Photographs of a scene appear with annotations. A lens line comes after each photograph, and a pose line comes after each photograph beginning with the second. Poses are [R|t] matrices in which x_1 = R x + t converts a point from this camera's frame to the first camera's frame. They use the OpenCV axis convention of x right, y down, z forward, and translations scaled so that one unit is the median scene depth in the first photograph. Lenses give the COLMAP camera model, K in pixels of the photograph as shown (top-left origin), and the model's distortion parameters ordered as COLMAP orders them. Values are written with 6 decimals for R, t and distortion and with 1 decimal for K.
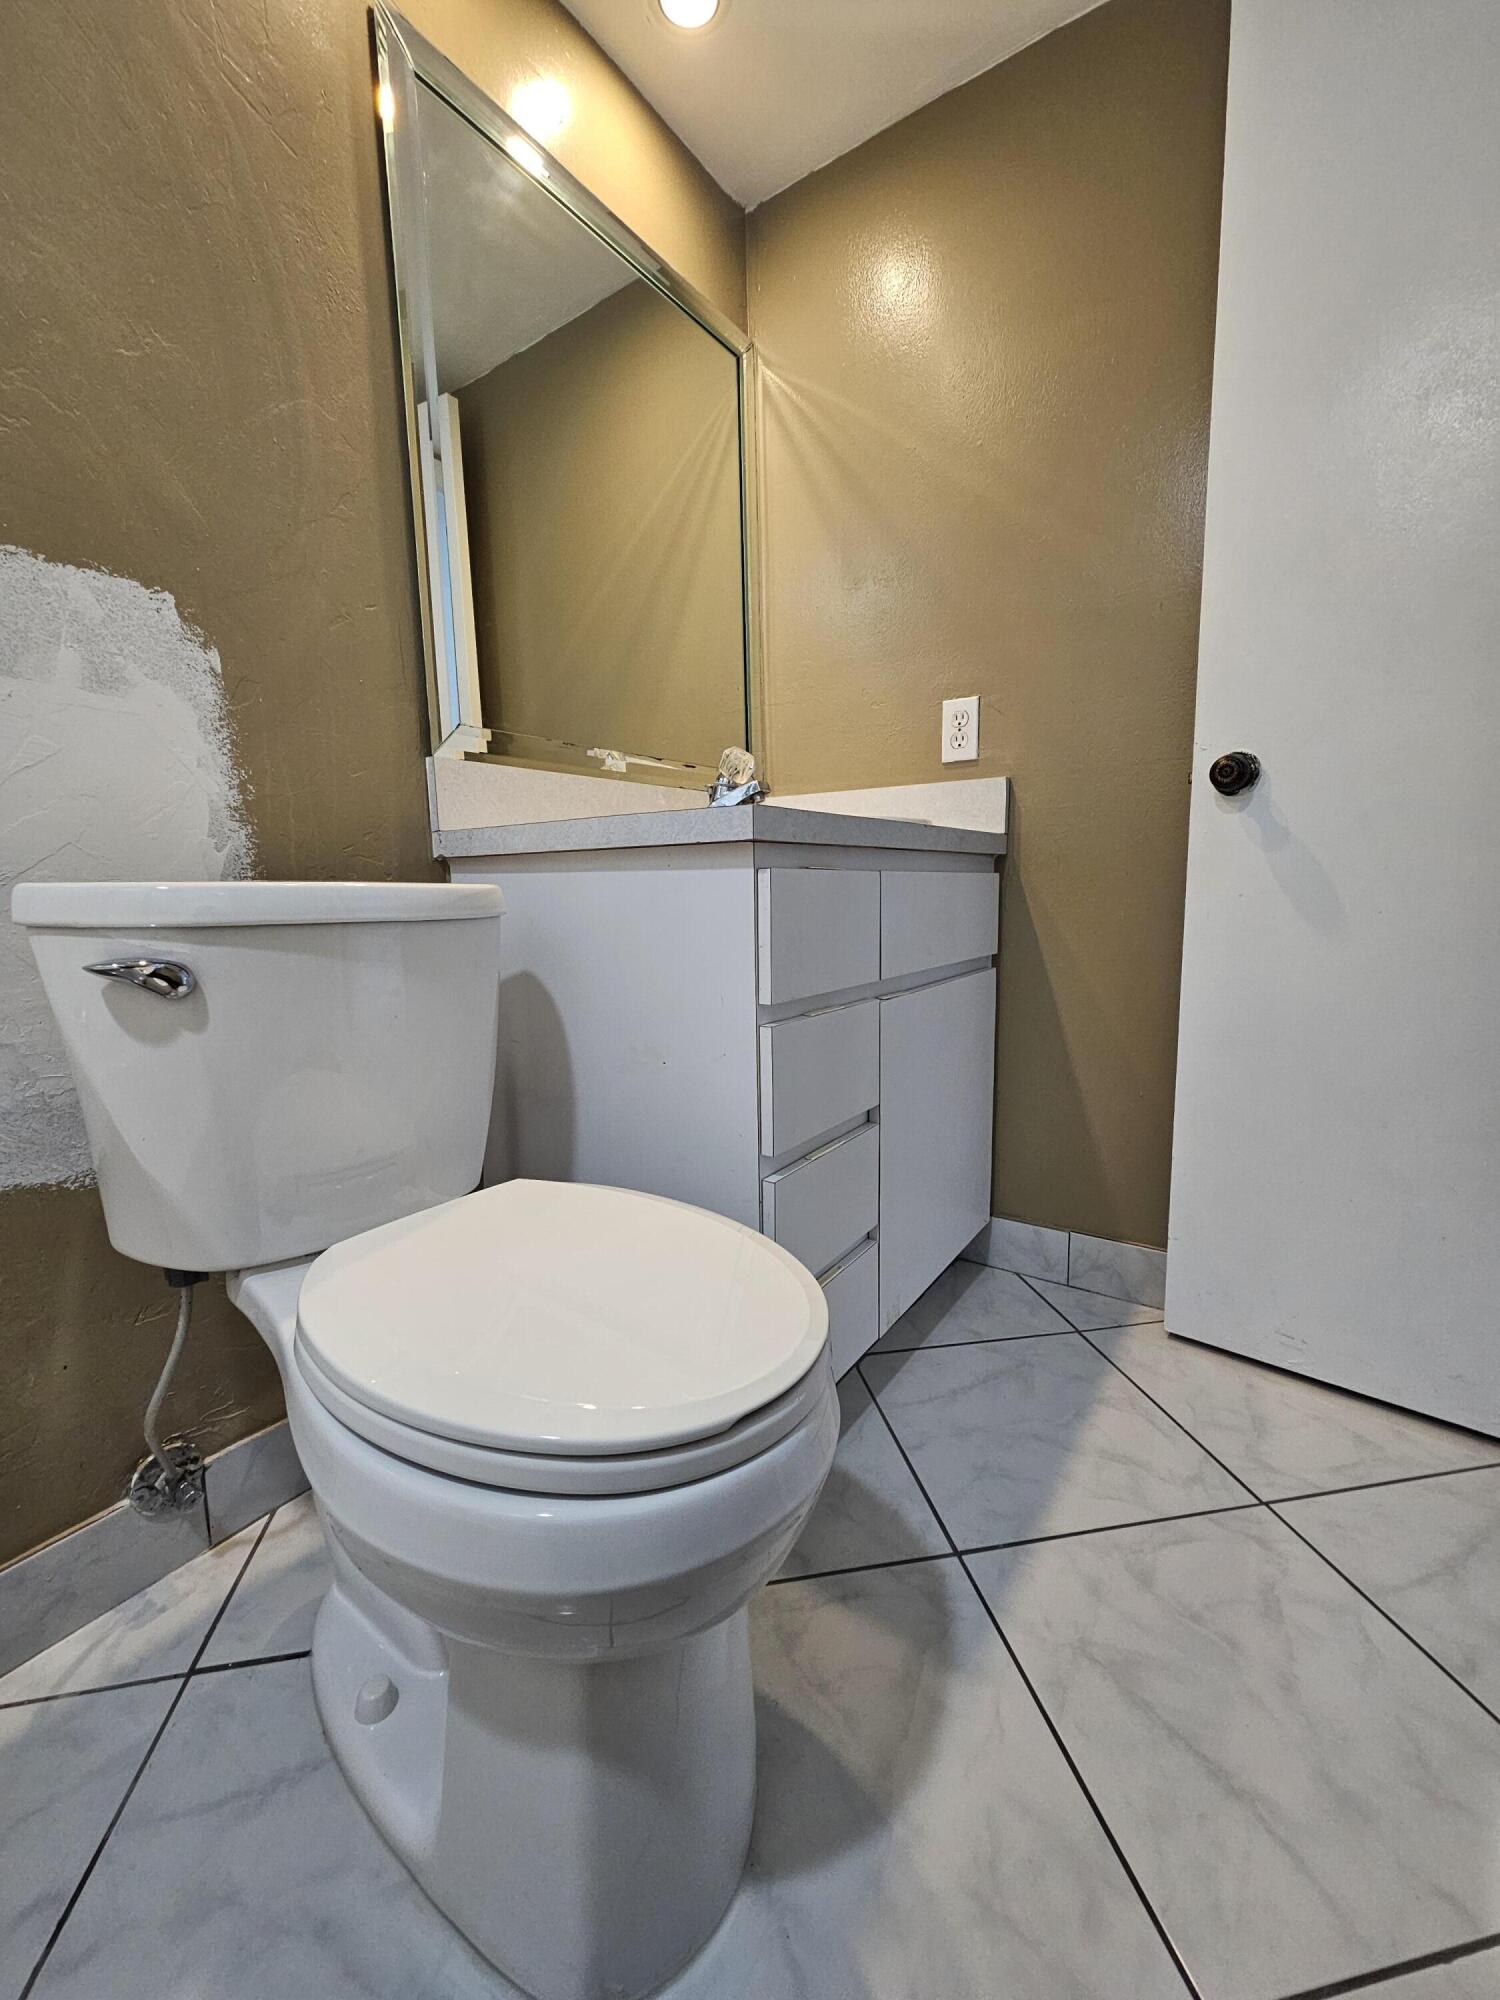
lens RADIAL K [[817.6, 0, 745.9], [0, 817.6, 996.8], [0, 0, 1]] dist [0.003650, -0.000071]
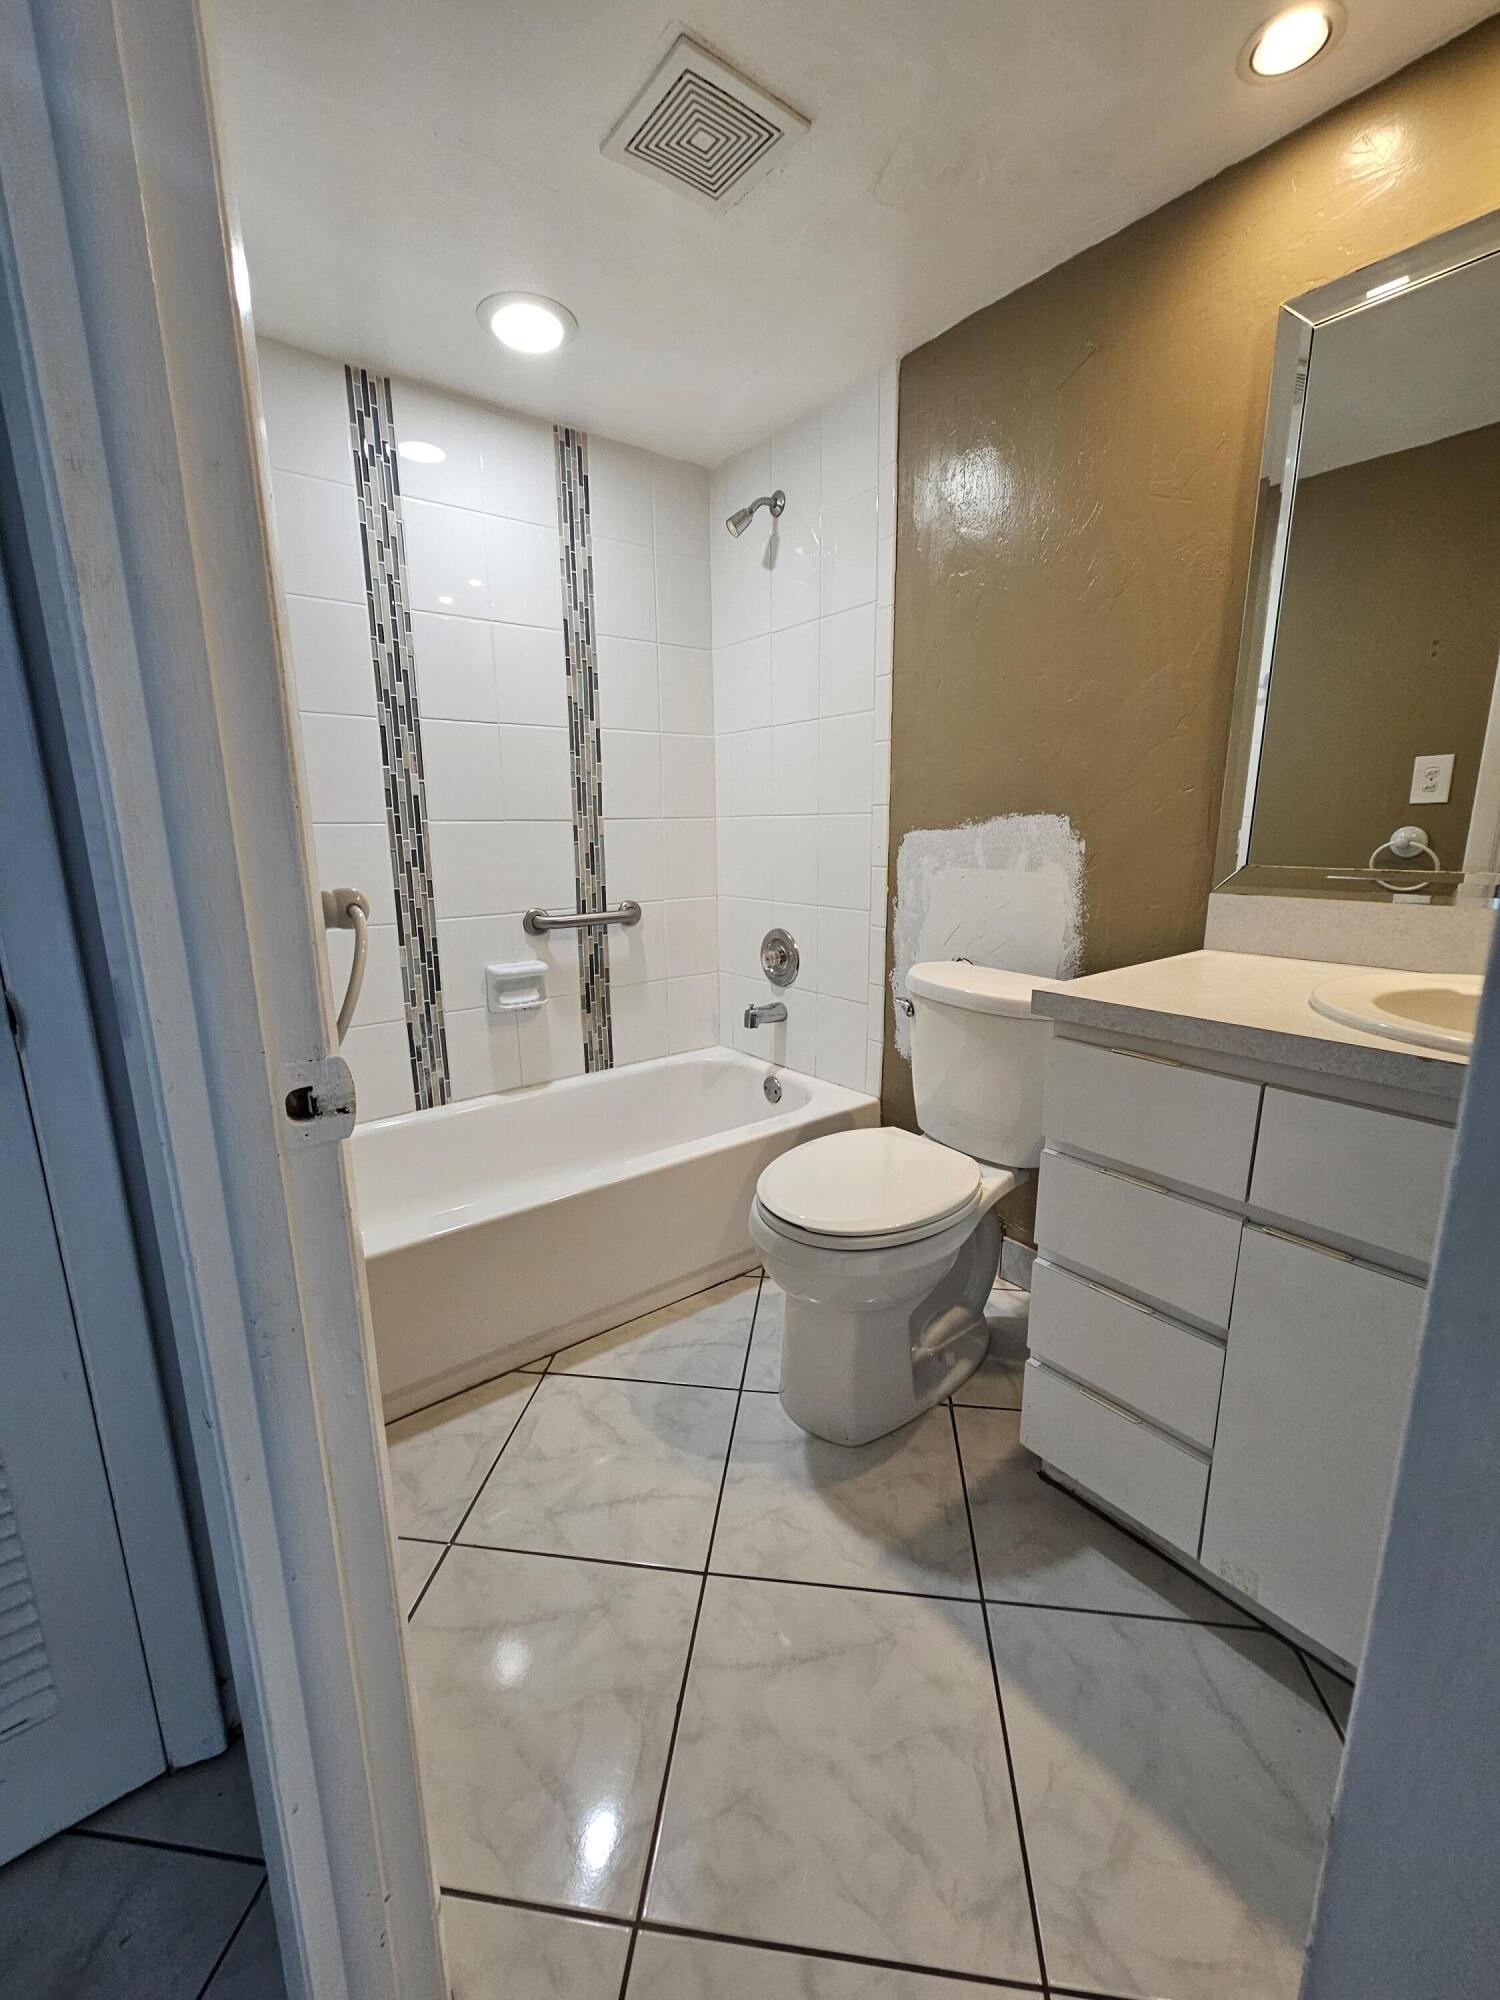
lens RADIAL K [[817.6, 0, 749.2], [0, 817.6, 999.6], [0, 0, 1]] dist [0.003650, -0.000071]
pose [[-0.288113, 0.230378, -0.929471, 1.347181], [-0.117580, 0.954774, 0.273097, -0.504346], [0.950350, 0.187970, -0.247995, 0.825262]]
